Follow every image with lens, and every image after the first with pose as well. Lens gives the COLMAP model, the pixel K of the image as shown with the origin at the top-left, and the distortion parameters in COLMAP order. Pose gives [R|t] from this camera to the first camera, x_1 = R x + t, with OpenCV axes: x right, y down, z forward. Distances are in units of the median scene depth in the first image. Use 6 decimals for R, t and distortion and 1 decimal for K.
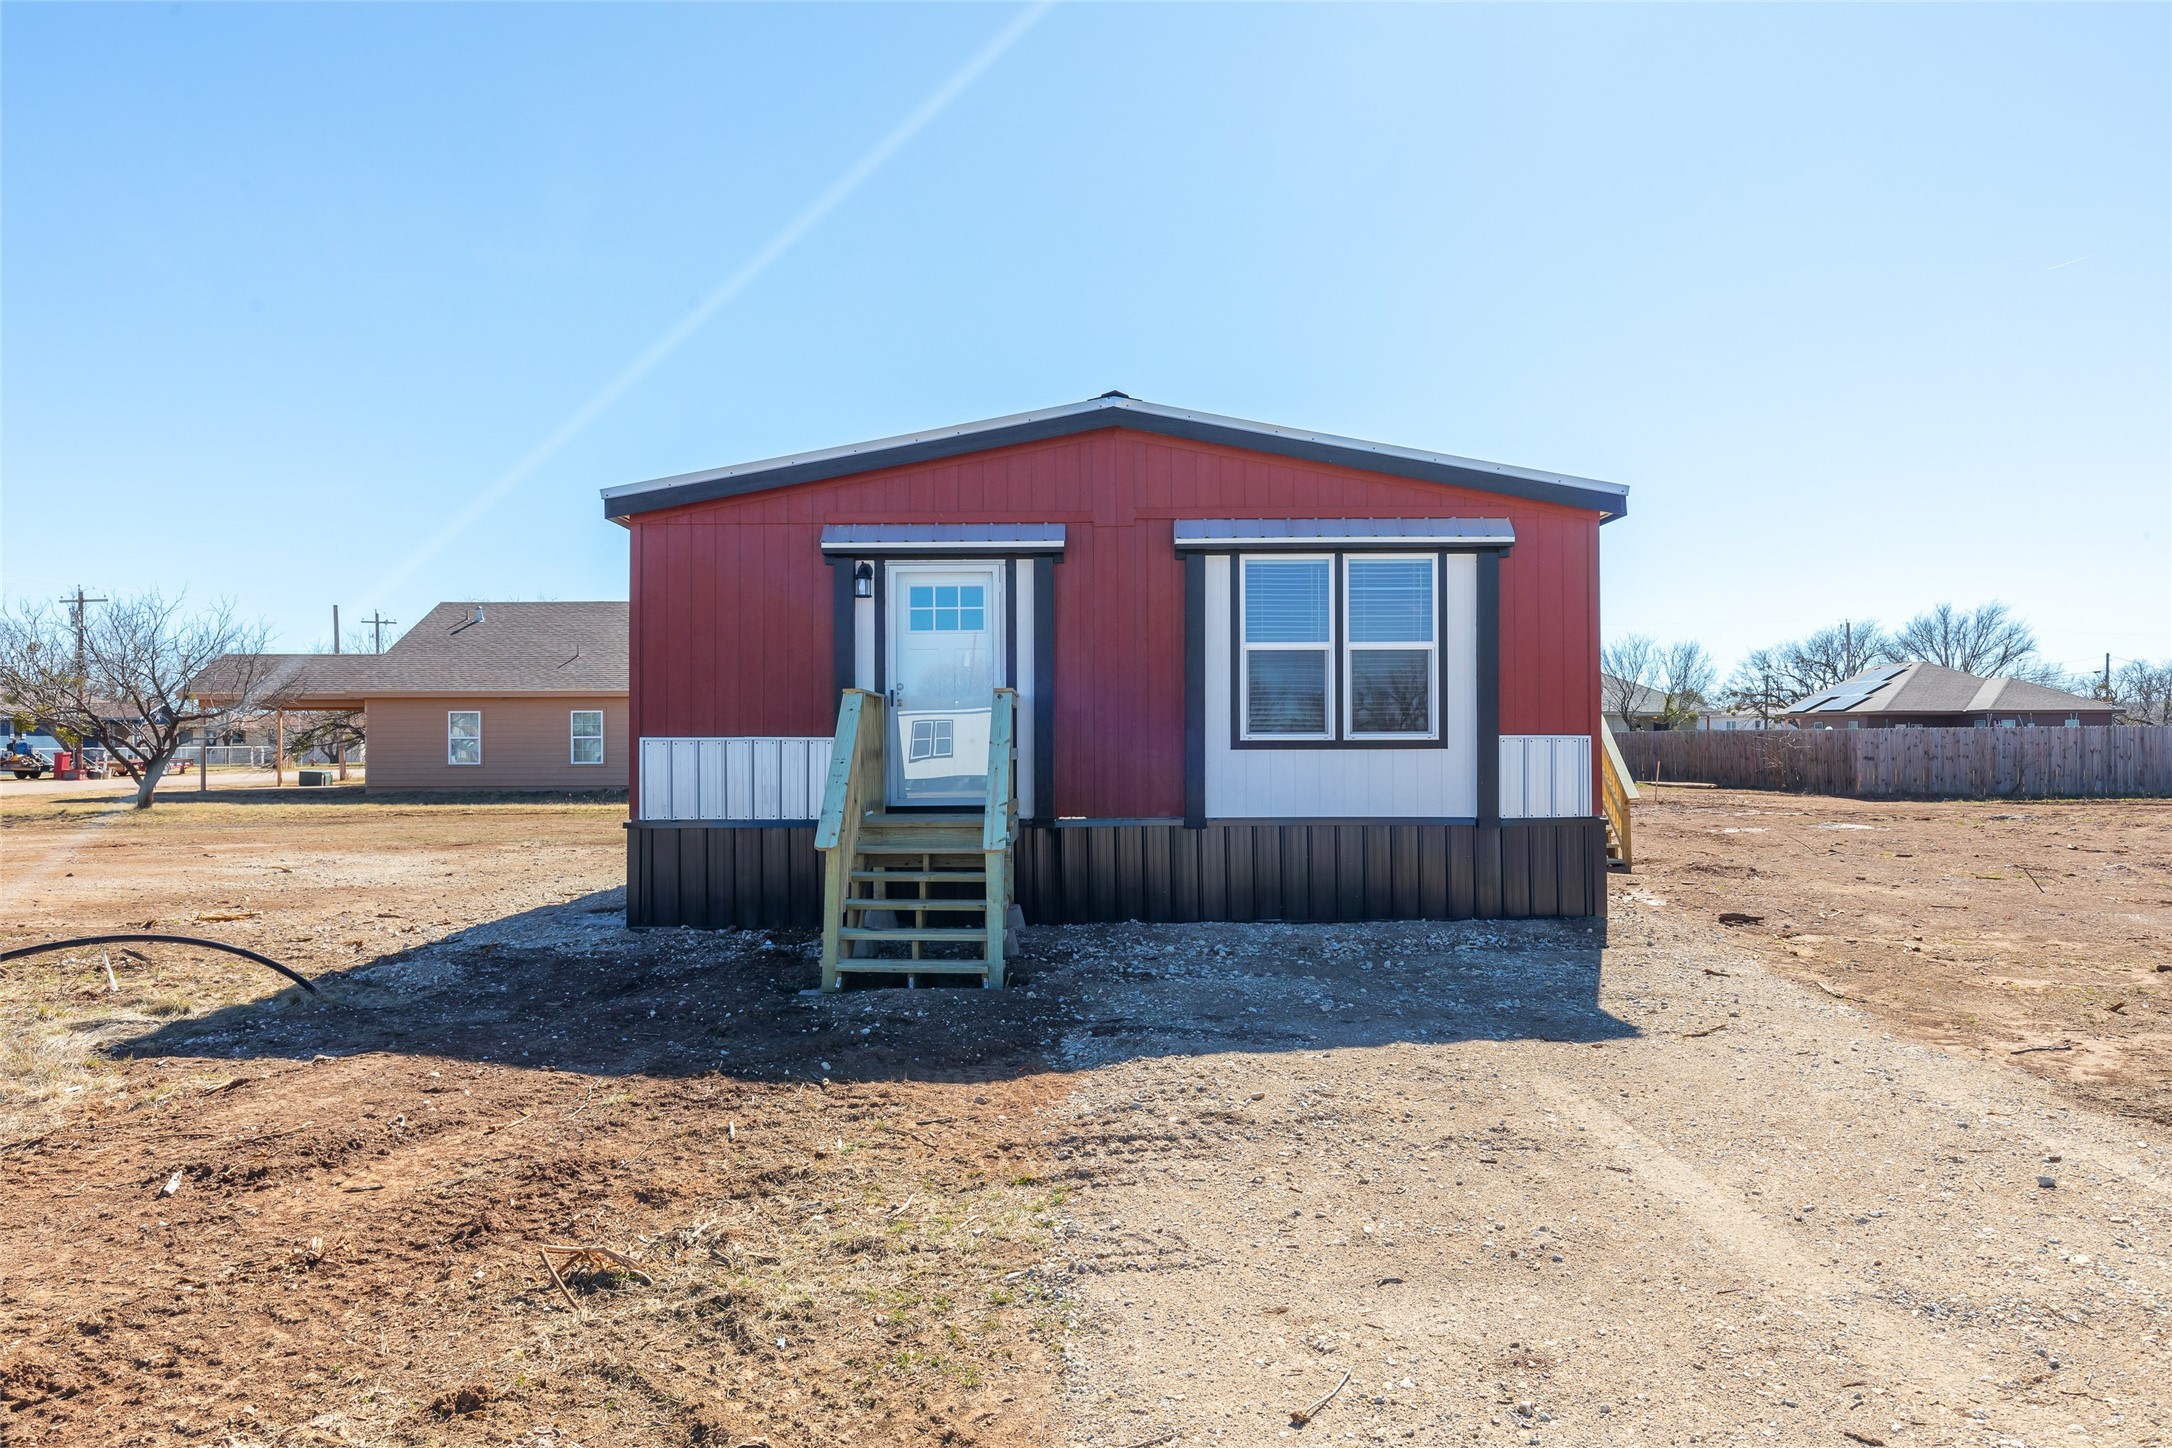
lens RADIAL K [[1484.3, 0, 1083.4], [0, 1484.3, 734.2], [0, 0, 1]] dist [0.023474, 0.002541]
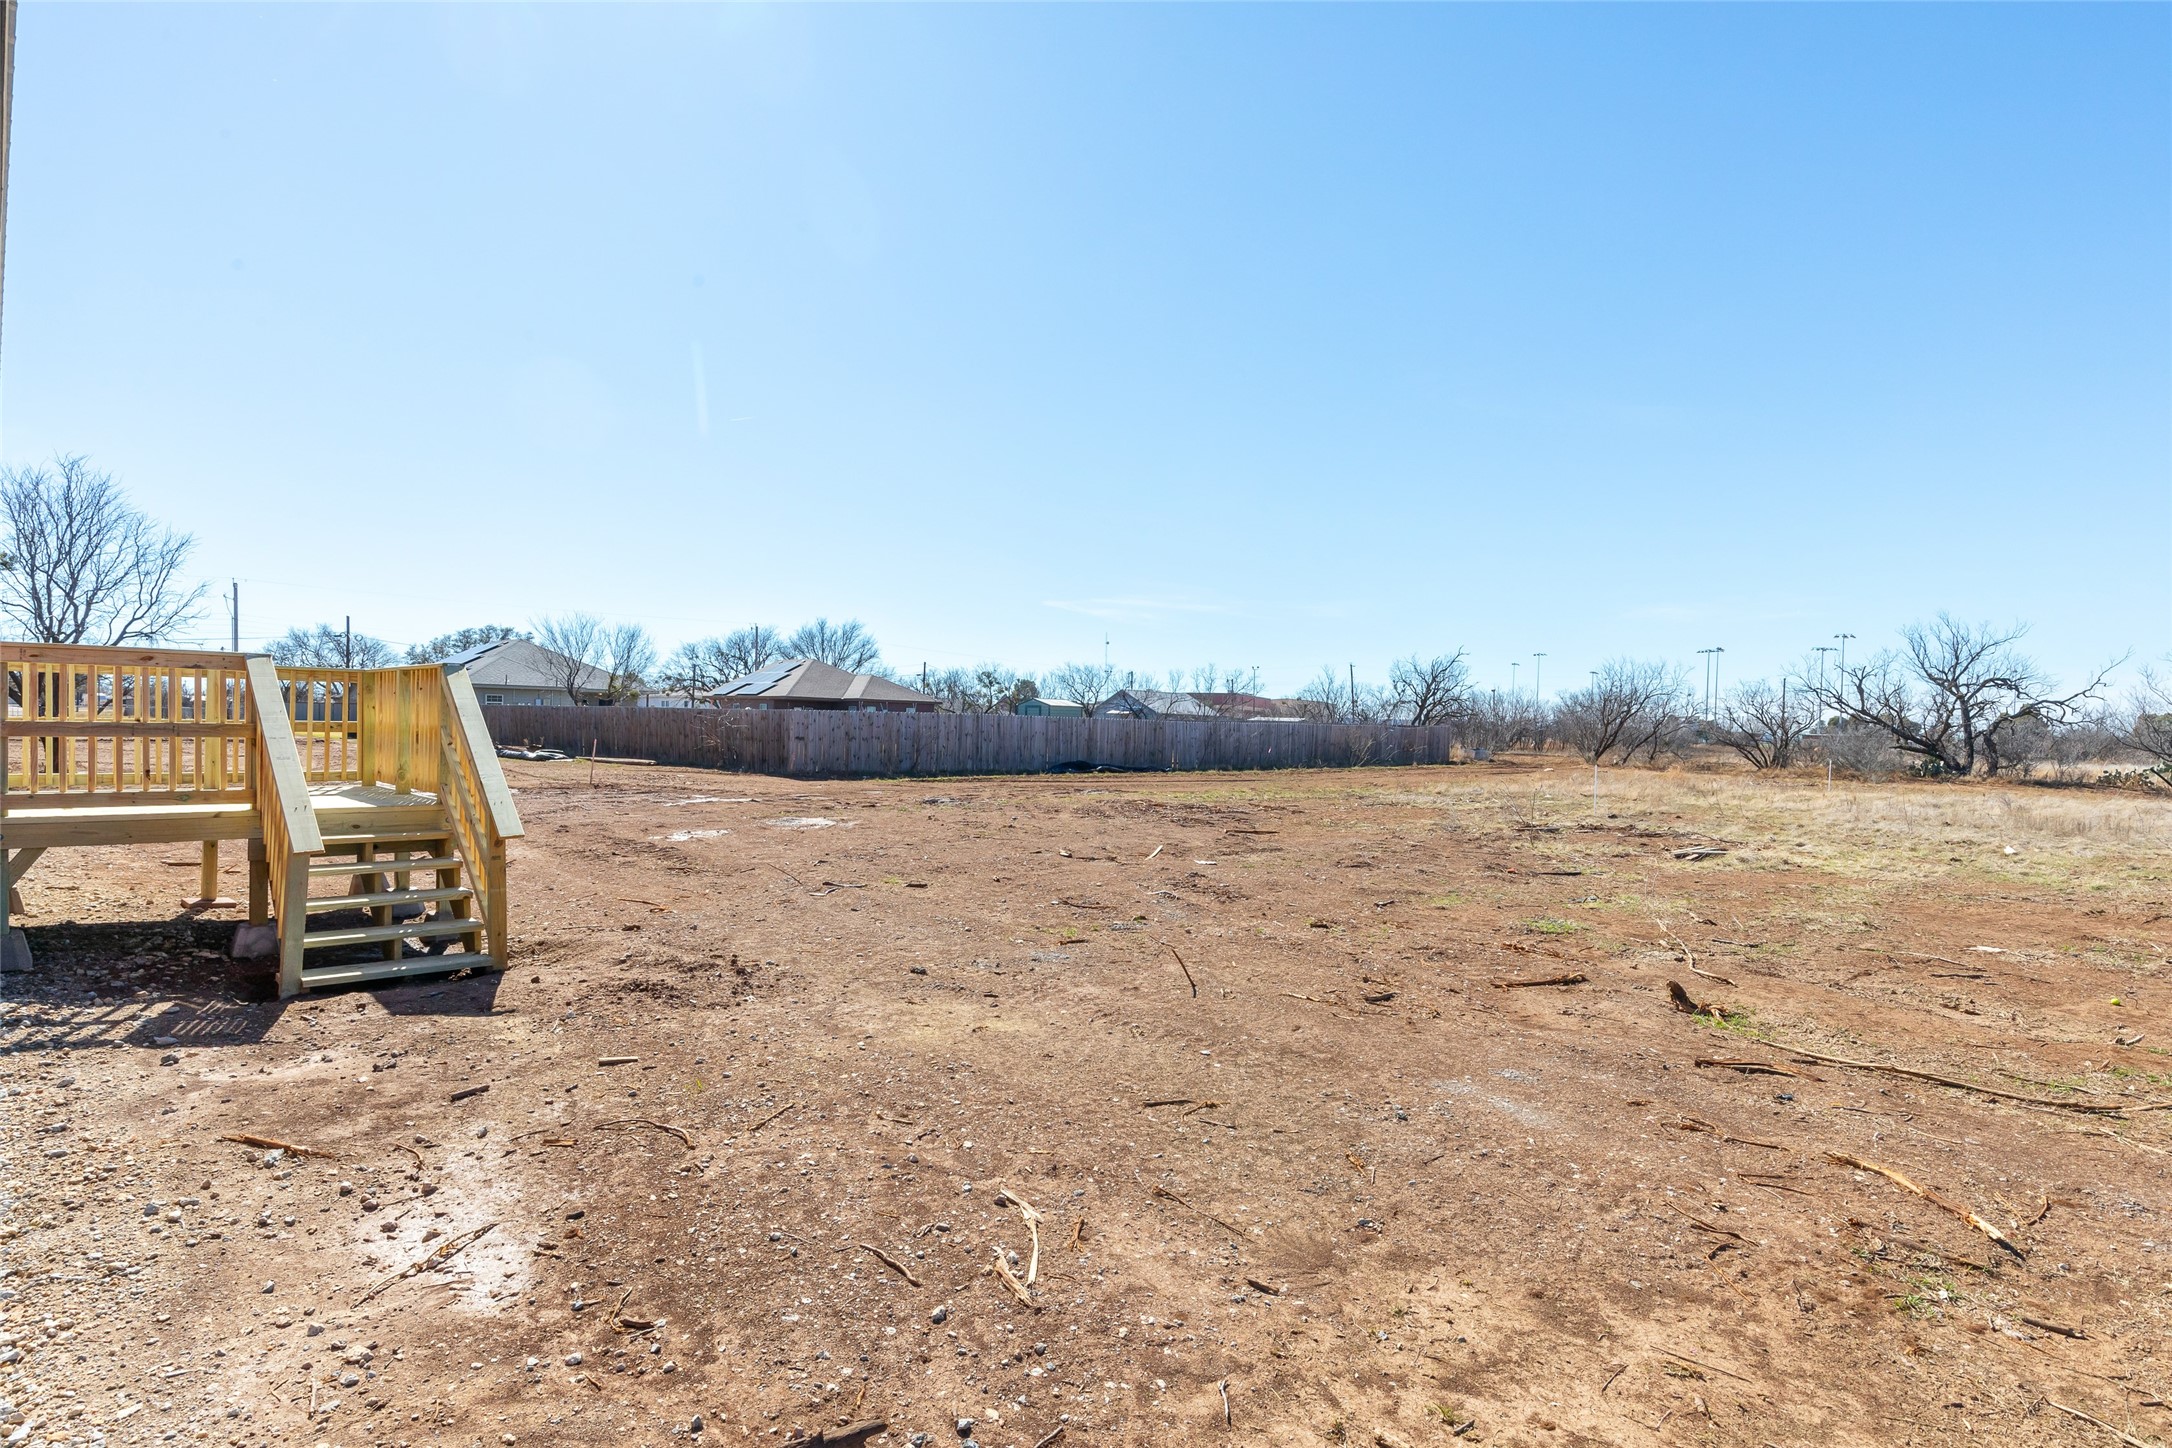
lens RADIAL K [[1047.3, 0, 1078.0], [0, 1047.3, 725.4], [0, 0, 1]] dist [-0.004457, -0.001513]
pose [[0.703567, 0.018766, 0.710381, 0.084733], [-0.029026, 0.999576, 0.002342, -0.000204], [-0.710035, -0.022268, 0.703814, 0.207081]]
